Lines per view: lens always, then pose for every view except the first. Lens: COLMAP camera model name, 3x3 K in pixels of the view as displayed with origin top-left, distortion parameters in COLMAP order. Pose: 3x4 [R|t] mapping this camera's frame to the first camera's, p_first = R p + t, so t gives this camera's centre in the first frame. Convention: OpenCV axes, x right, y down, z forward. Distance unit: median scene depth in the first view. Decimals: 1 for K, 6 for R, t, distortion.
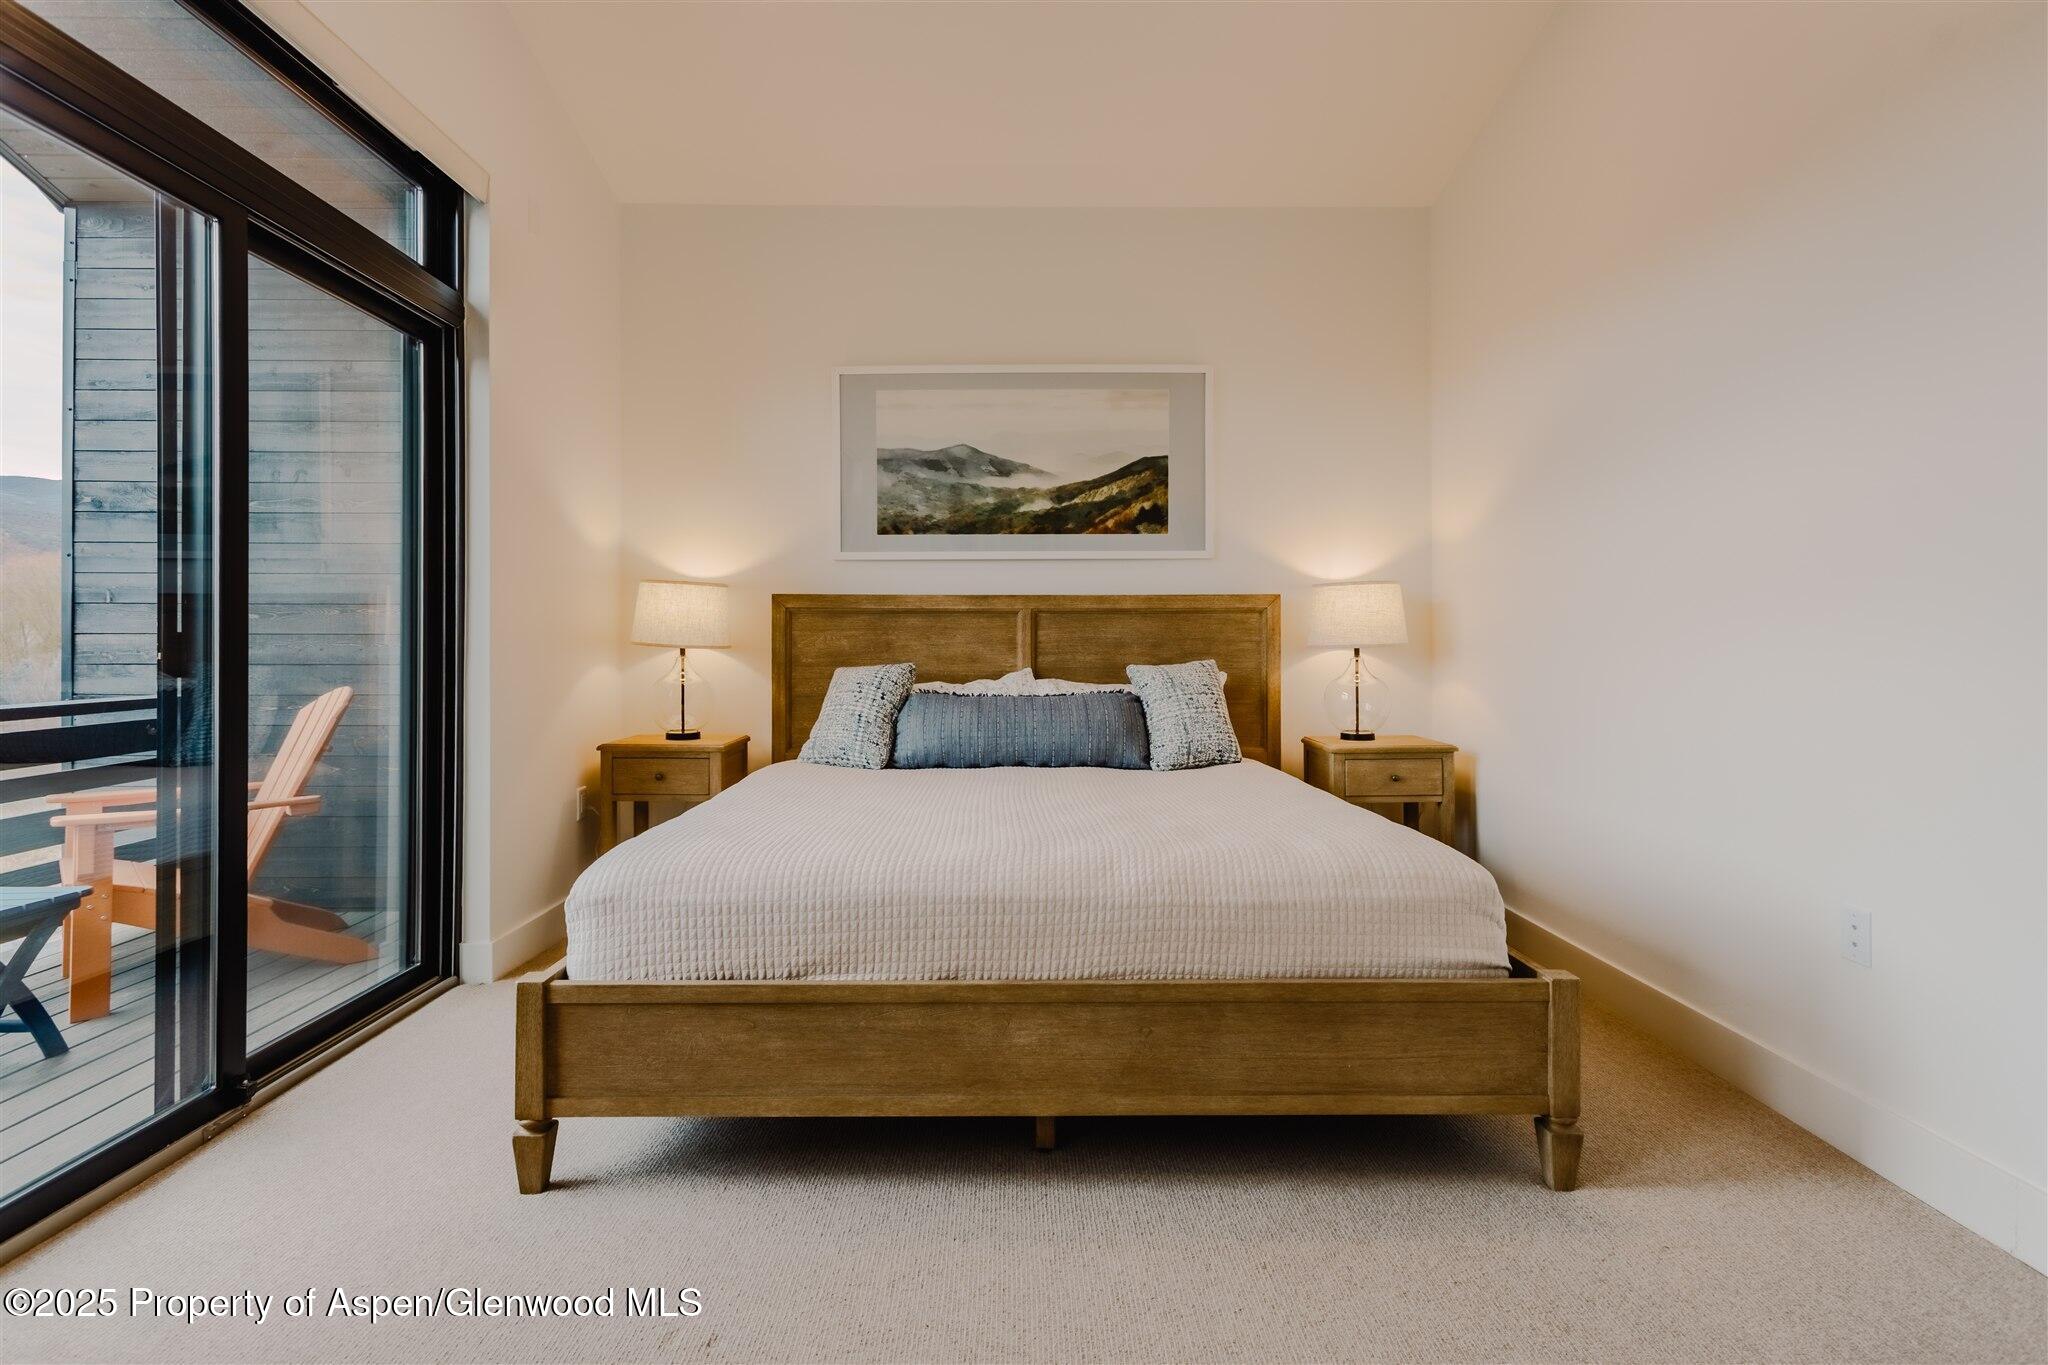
lens RADIAL K [[980.0, 0, 1018.3], [0, 980.0, 652.8], [0, 0, 1]] dist [-0.000134, 0.003219]
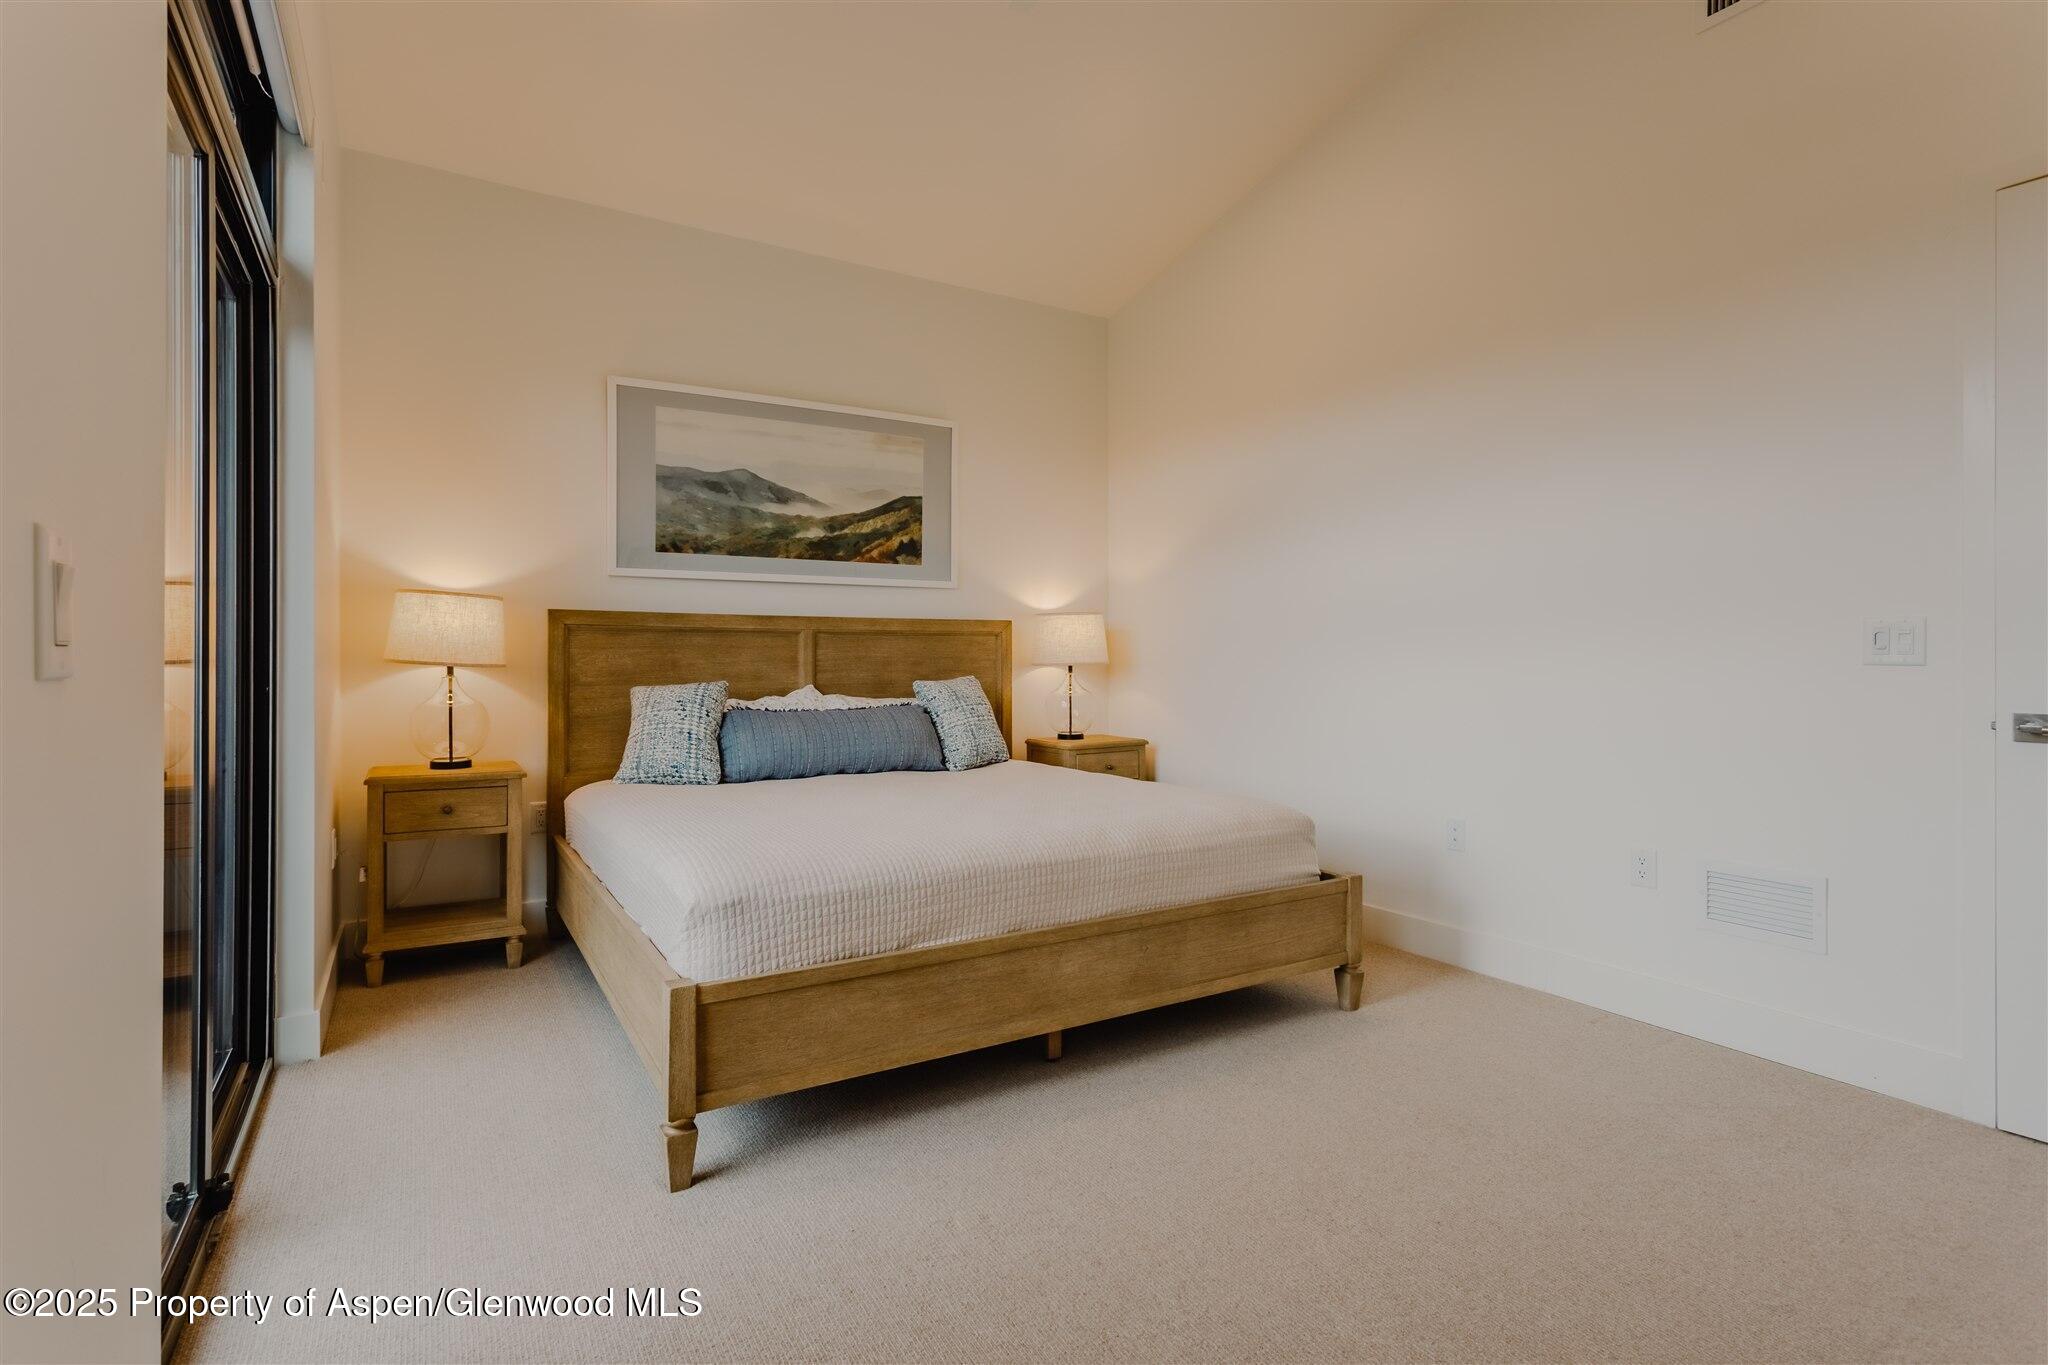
lens RADIAL K [[980.0, 0, 1018.3], [0, 980.0, 671.9], [0, 0, 1]] dist [-0.000134, 0.003219]
pose [[0.861104, -0.004887, 0.508405, -0.351142], [0.003591, 0.999987, 0.003530, -0.001440], [-0.508416, -0.001215, 0.861111, -0.040175]]
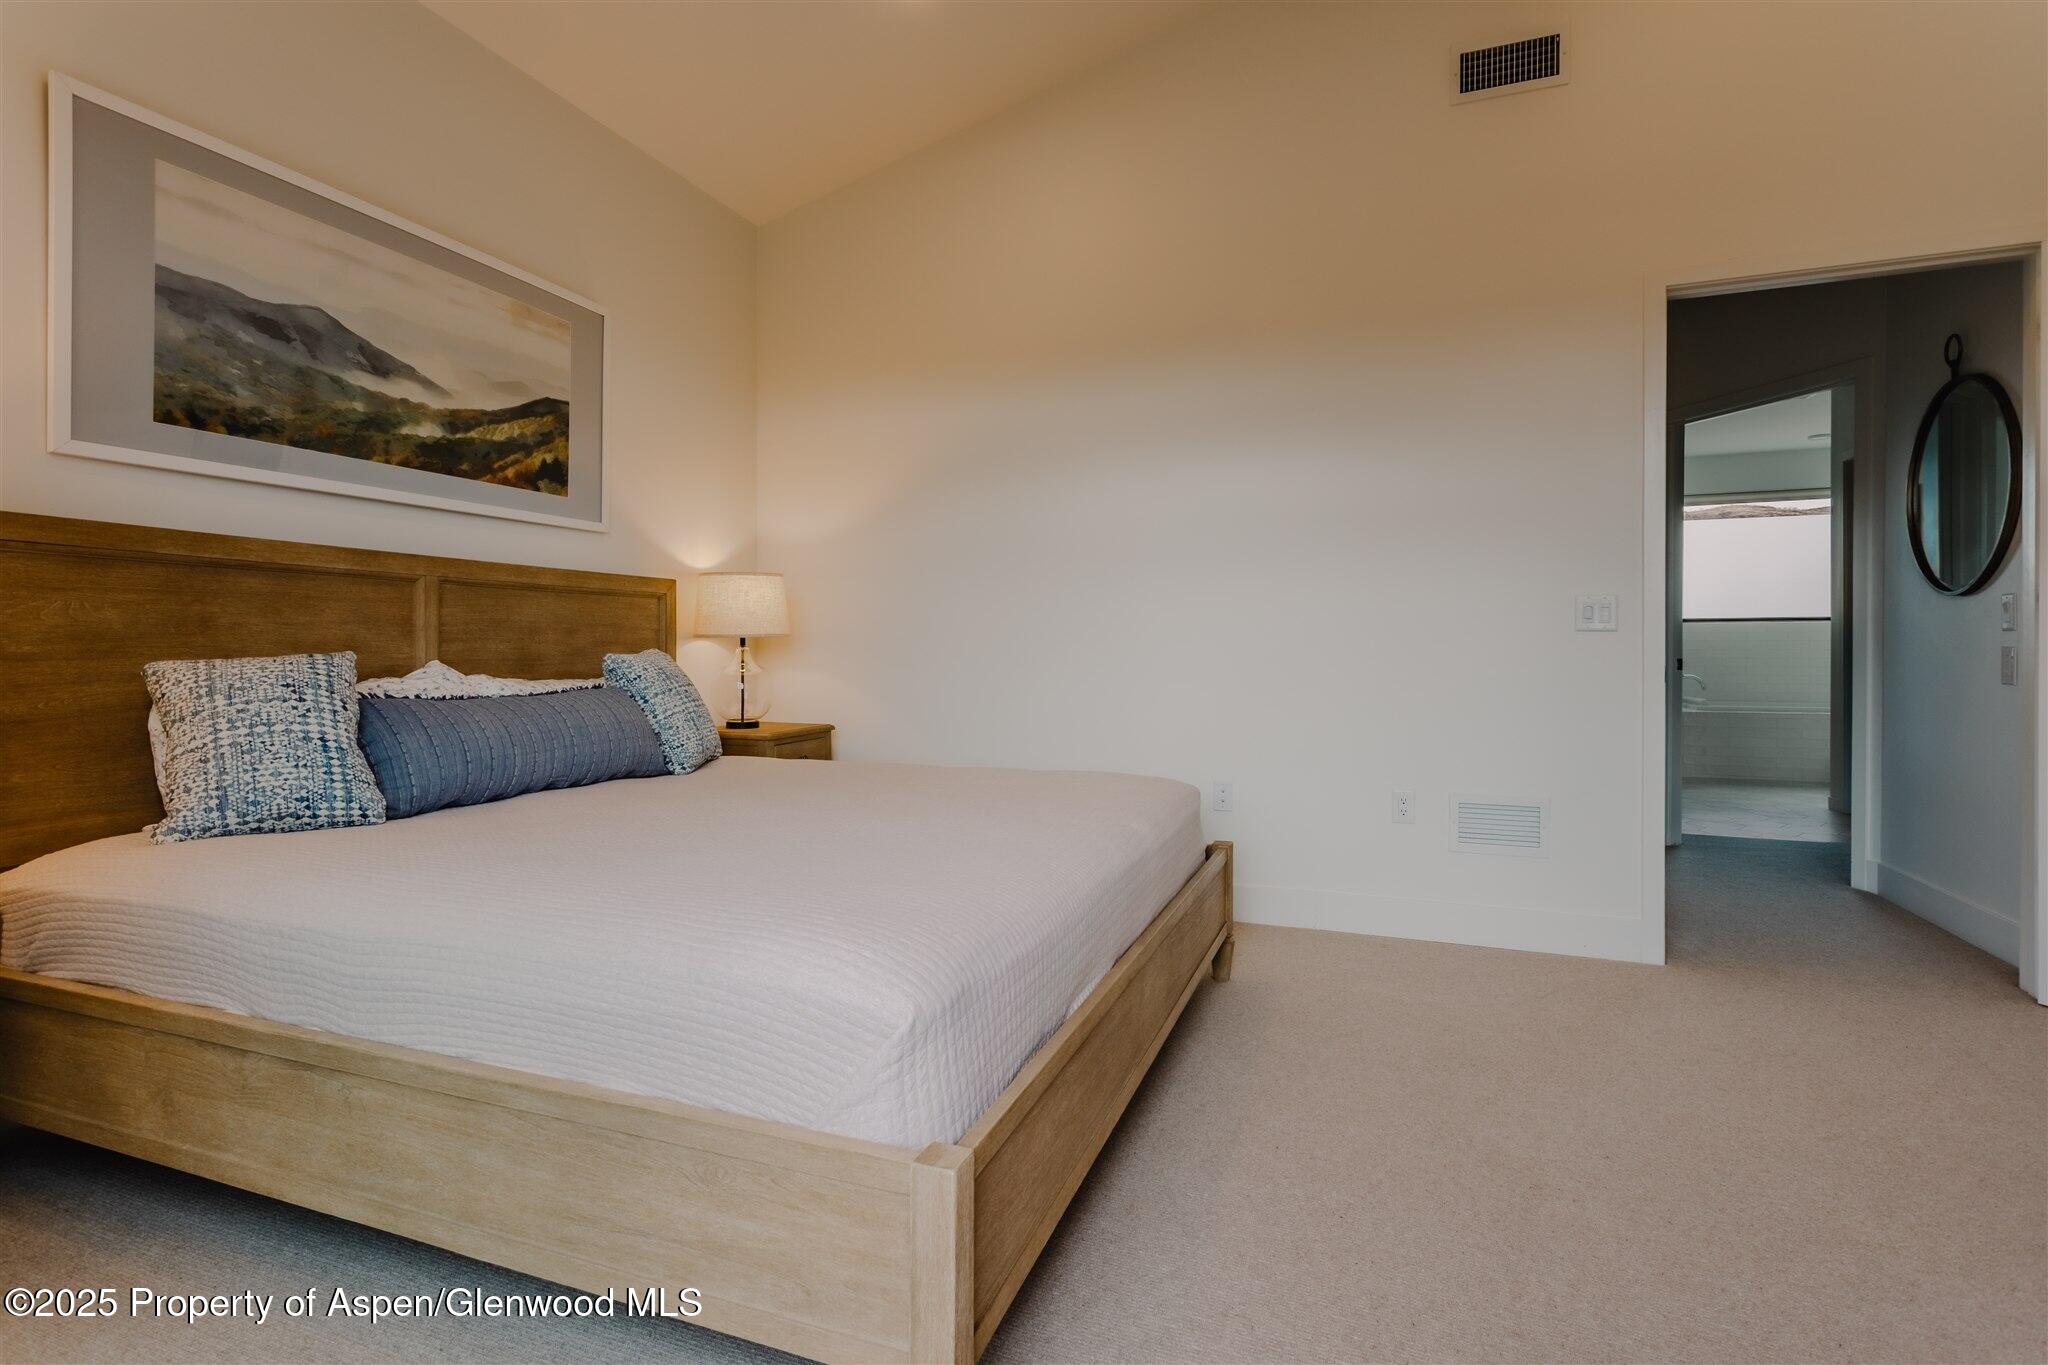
lens RADIAL K [[980.0, 0, 1010.7], [0, 980.0, 663.5], [0, 0, 1]] dist [-0.000134, 0.003219]
pose [[0.377368, -0.010435, 0.926004, -0.501978], [0.007451, 0.999938, 0.008232, 0.015607], [-0.926033, 0.003793, 0.377423, 0.365708]]
